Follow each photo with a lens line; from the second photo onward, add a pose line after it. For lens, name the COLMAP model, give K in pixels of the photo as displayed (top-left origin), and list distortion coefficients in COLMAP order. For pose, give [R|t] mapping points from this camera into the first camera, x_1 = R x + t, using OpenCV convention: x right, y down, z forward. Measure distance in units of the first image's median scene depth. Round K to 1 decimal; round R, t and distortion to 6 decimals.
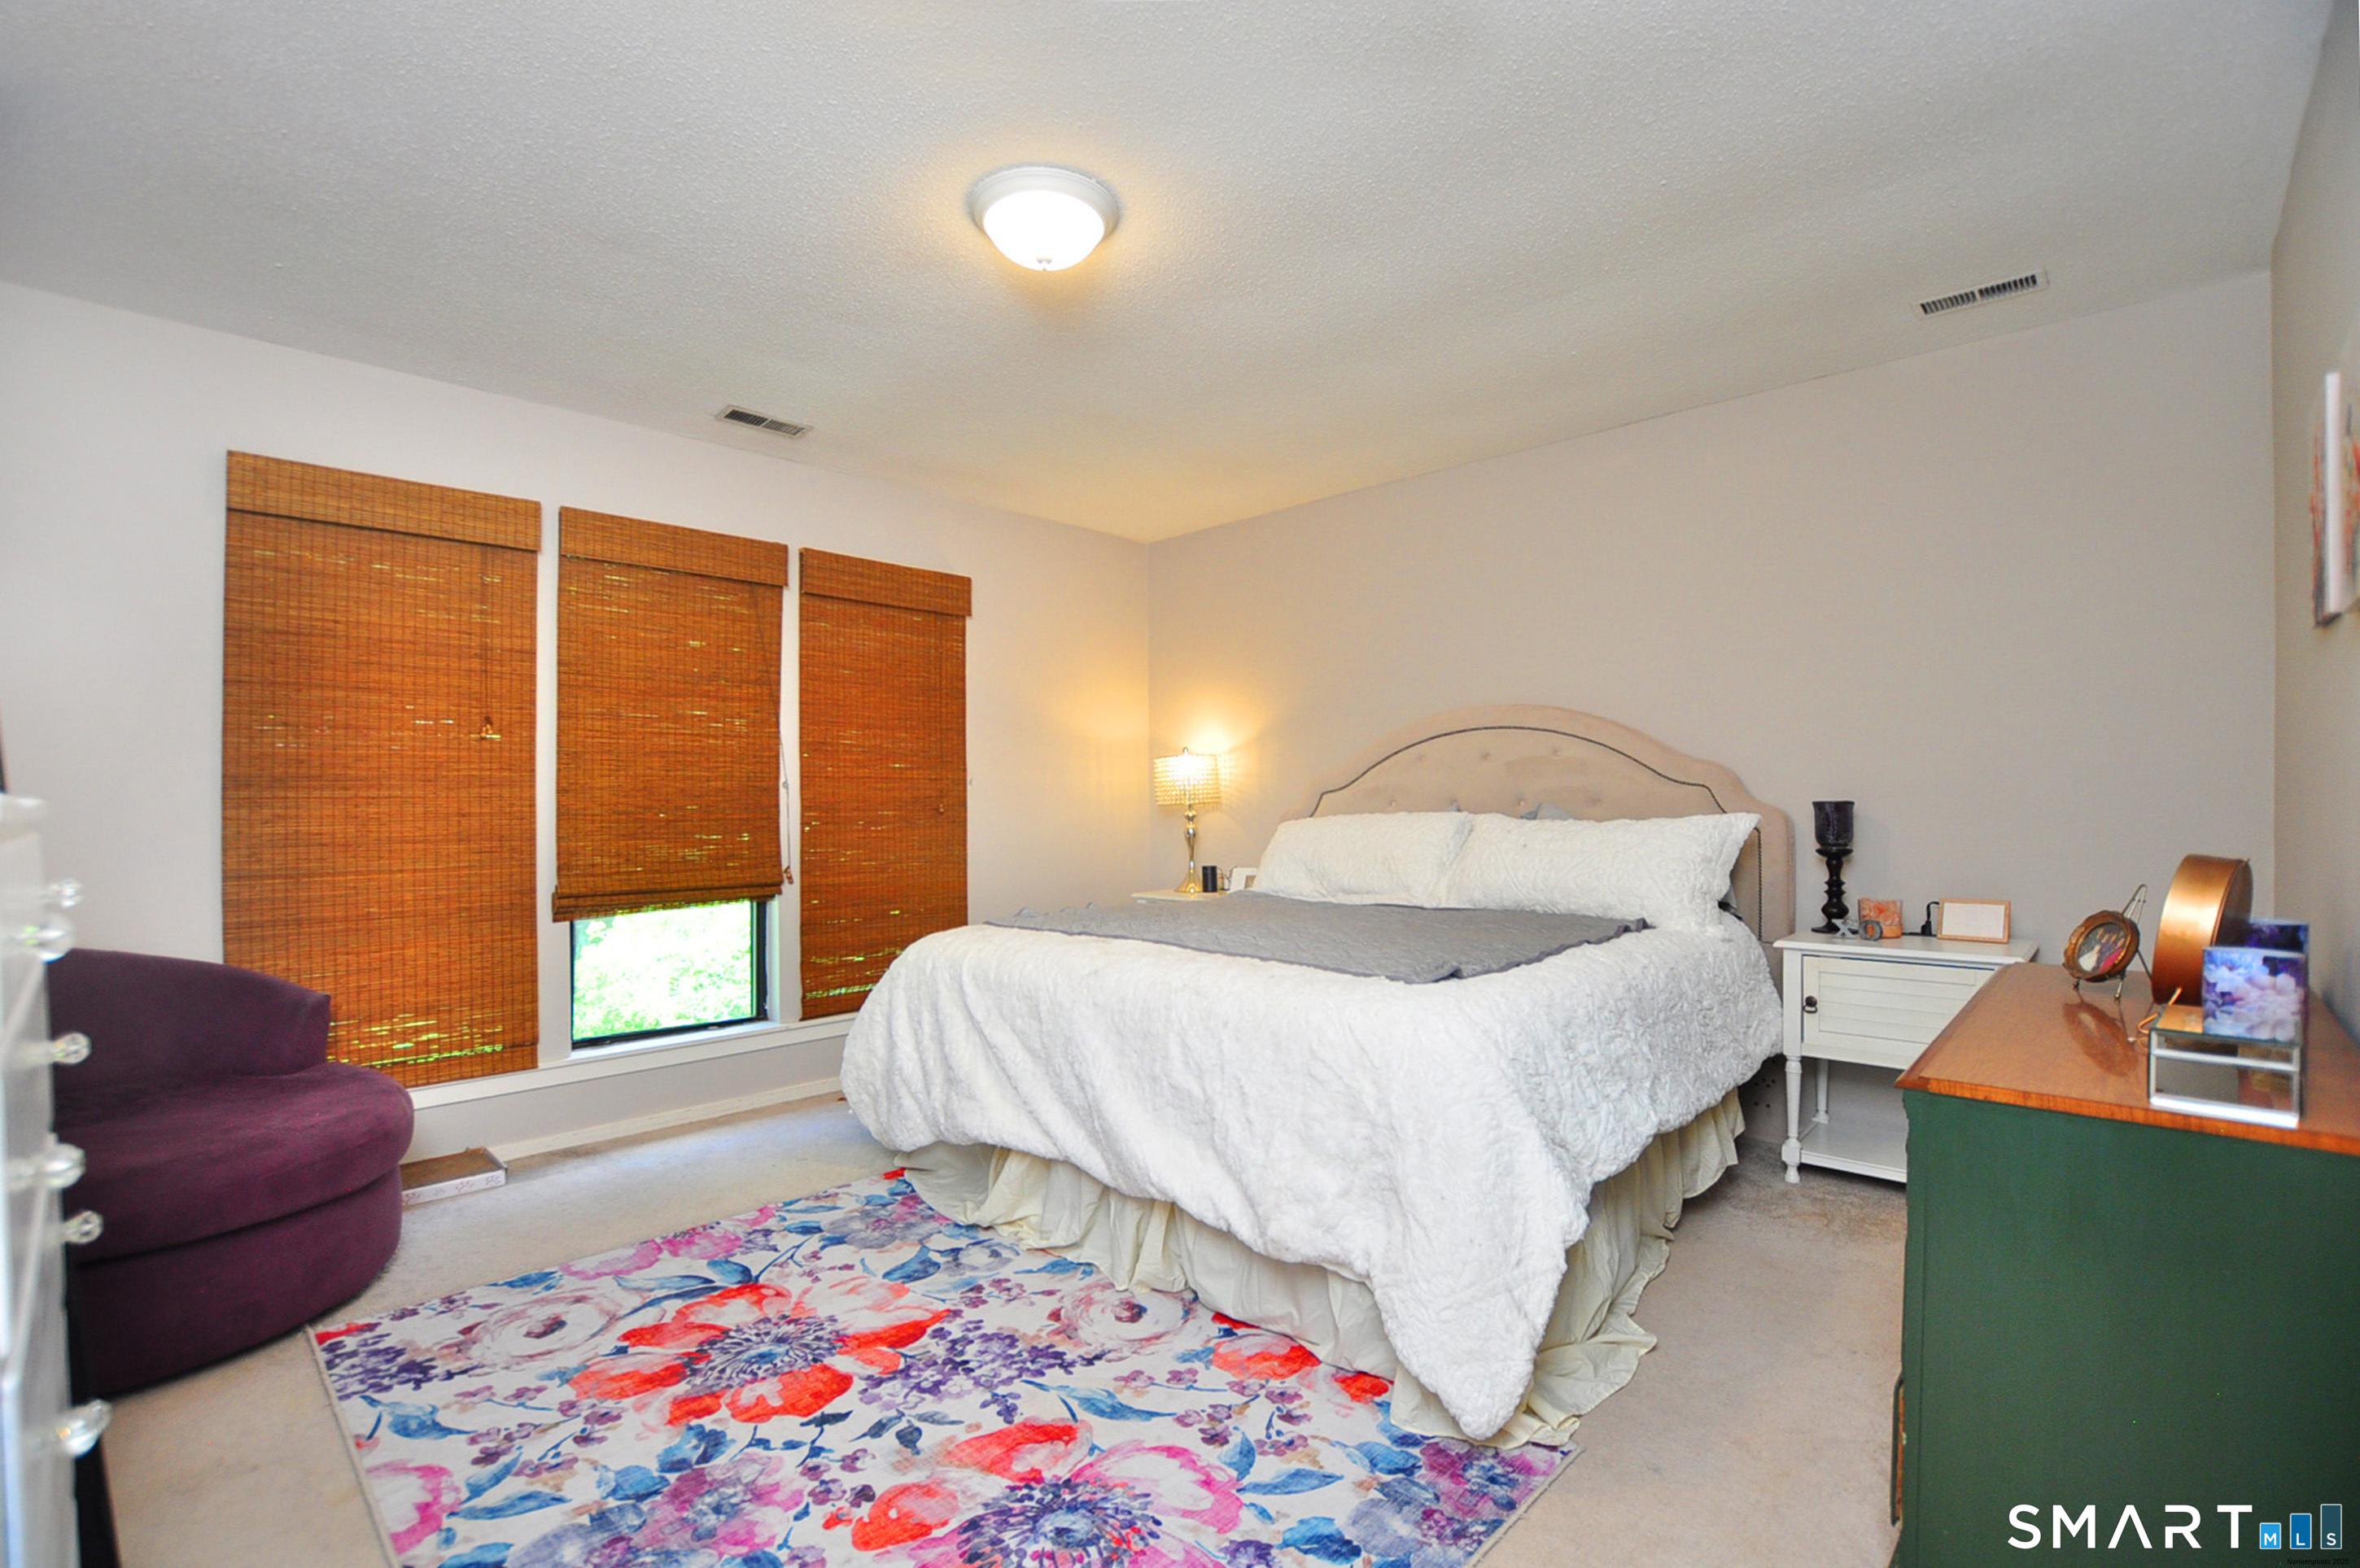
lens RADIAL K [[1049.9, 0, 1150.5], [0, 1049.9, 782.8], [0, 0, 1]] dist [-0.029933, 0.001987]
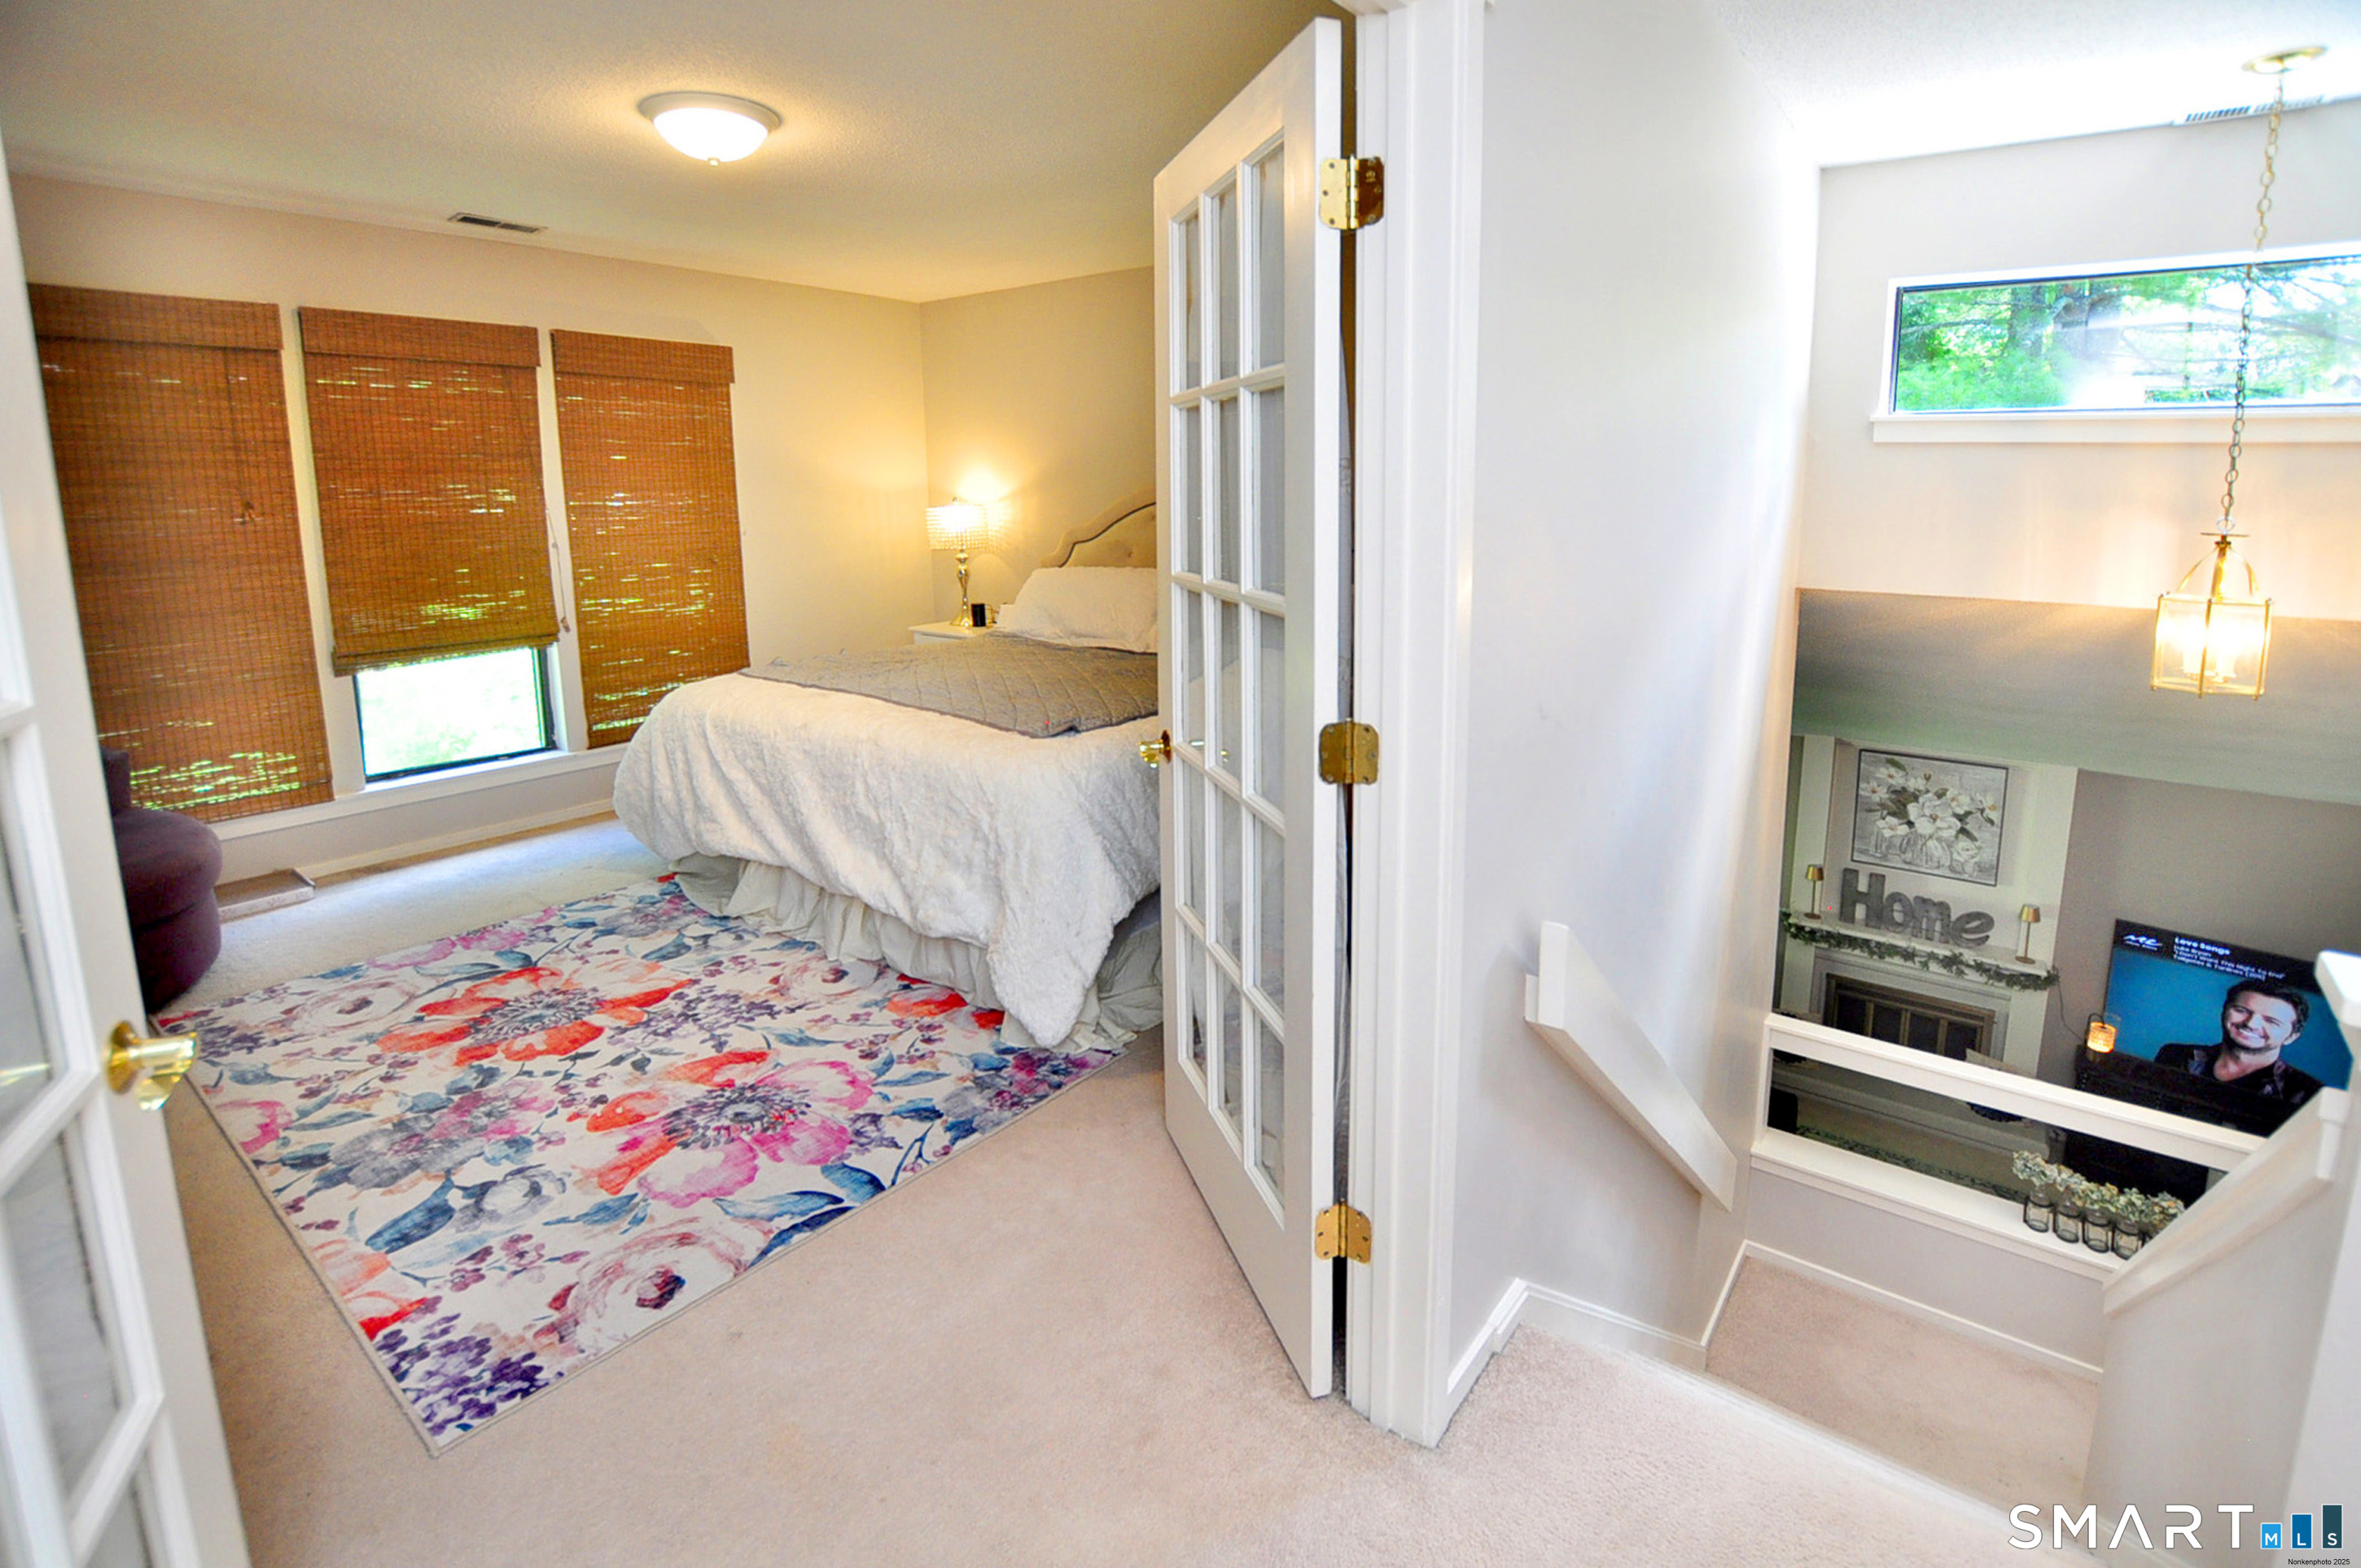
lens RADIAL K [[1050.4, 0, 1190.4], [0, 1050.4, 665.6], [0, 0, 1]] dist [-0.029933, 0.001987]
pose [[0.987659, 0.001154, 0.156615, 0.216364], [-0.029712, 0.983195, 0.180126, -0.136420], [-0.153775, -0.182556, 0.971095, -0.294742]]
